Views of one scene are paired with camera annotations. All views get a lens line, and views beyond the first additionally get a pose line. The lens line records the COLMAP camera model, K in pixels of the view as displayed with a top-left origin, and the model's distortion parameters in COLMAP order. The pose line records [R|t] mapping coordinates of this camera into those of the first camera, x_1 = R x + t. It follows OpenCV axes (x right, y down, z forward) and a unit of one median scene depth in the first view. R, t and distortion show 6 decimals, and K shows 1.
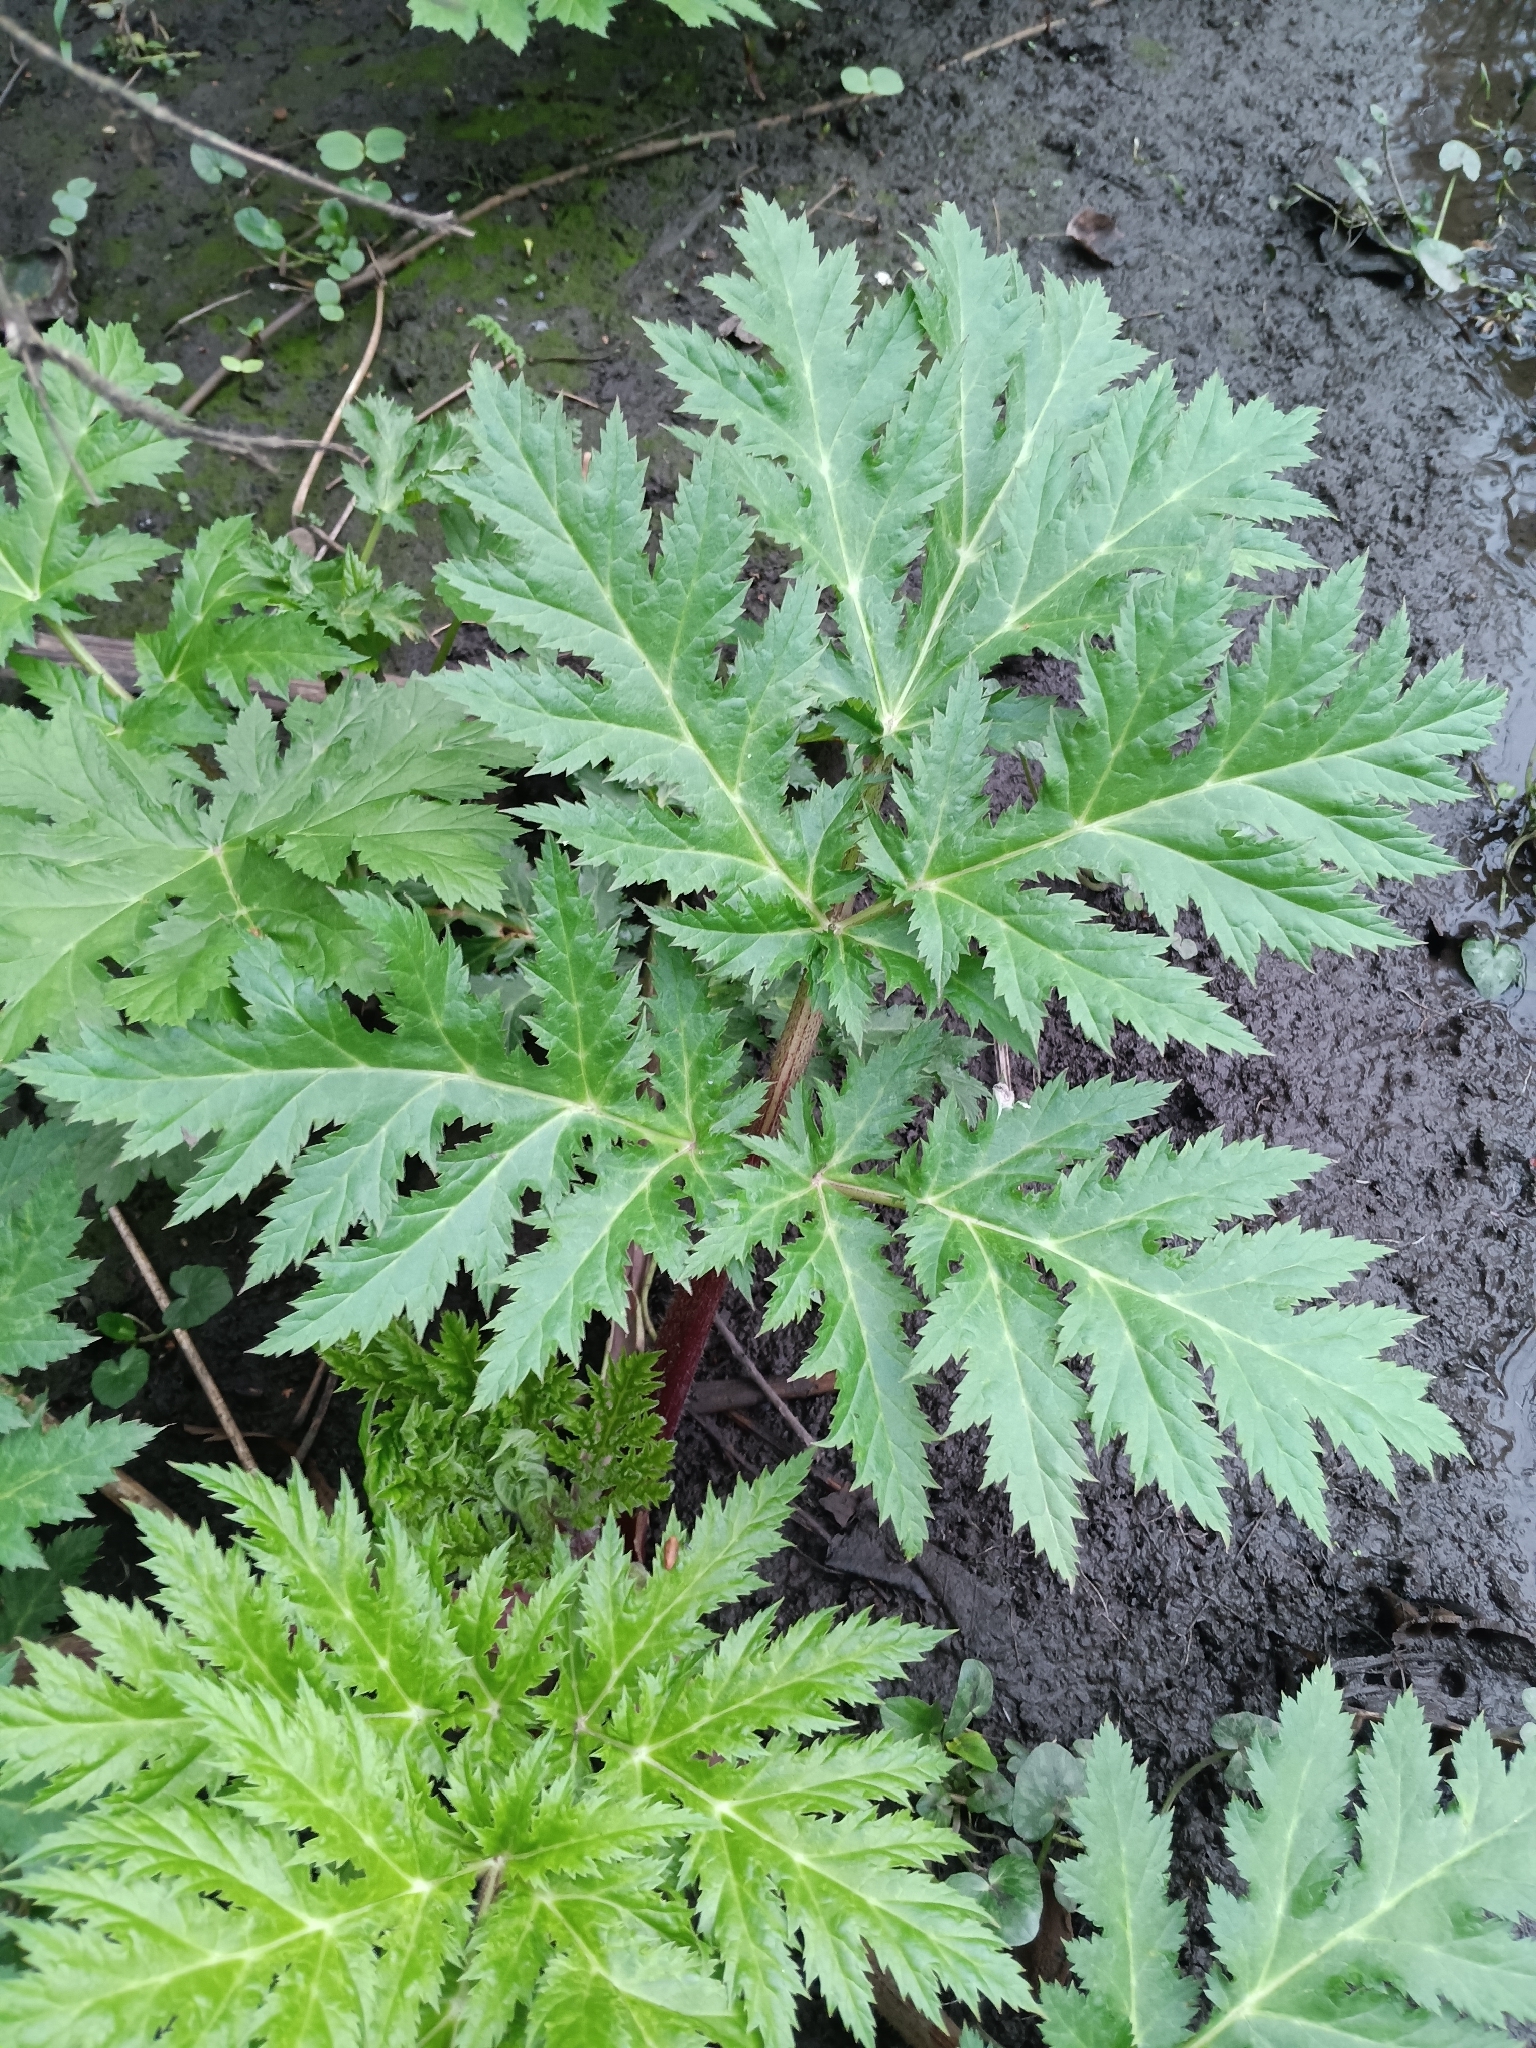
lens RADIAL K [[1703.5, 0, 768.0], [0, 1703.5, 1024.0], [0, 0, 1]] dist [0.127697, -0.382824]
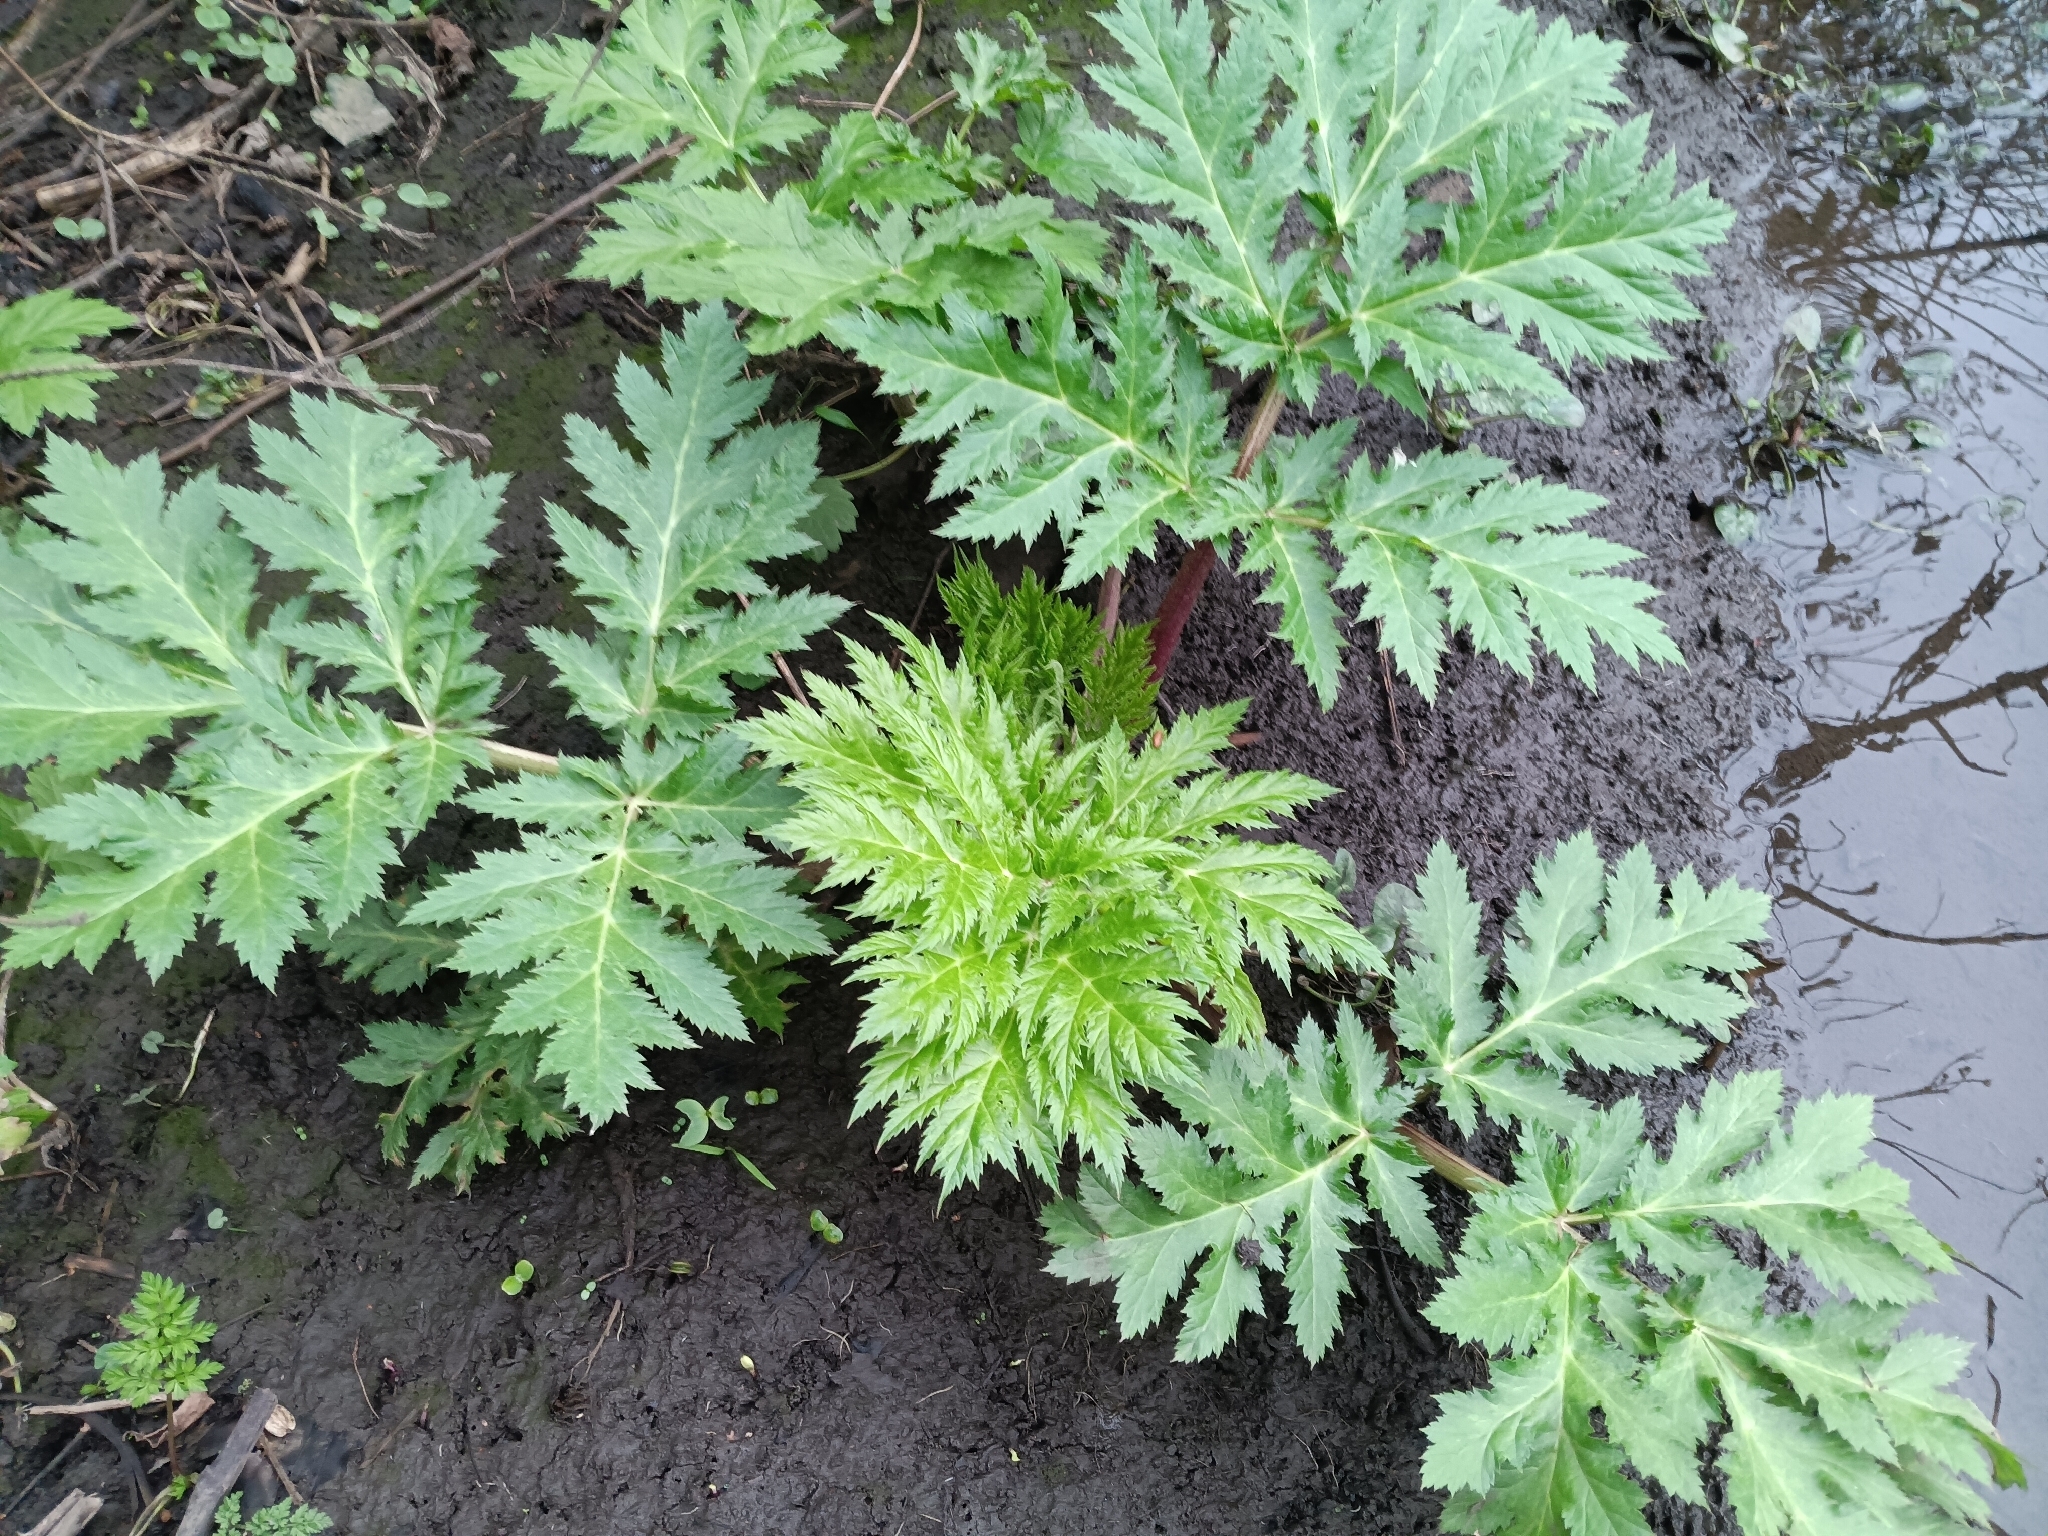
lens RADIAL K [[1703.5, 0, 1024.0], [0, 1703.5, 768.0], [0, 0, 1]] dist [0.127697, -0.382824]
pose [[0.996614, 0.080285, -0.017755, -0.151496], [-0.081291, 0.994502, -0.066009, 0.460561], [0.012358, 0.067229, 0.997661, -0.535352]]
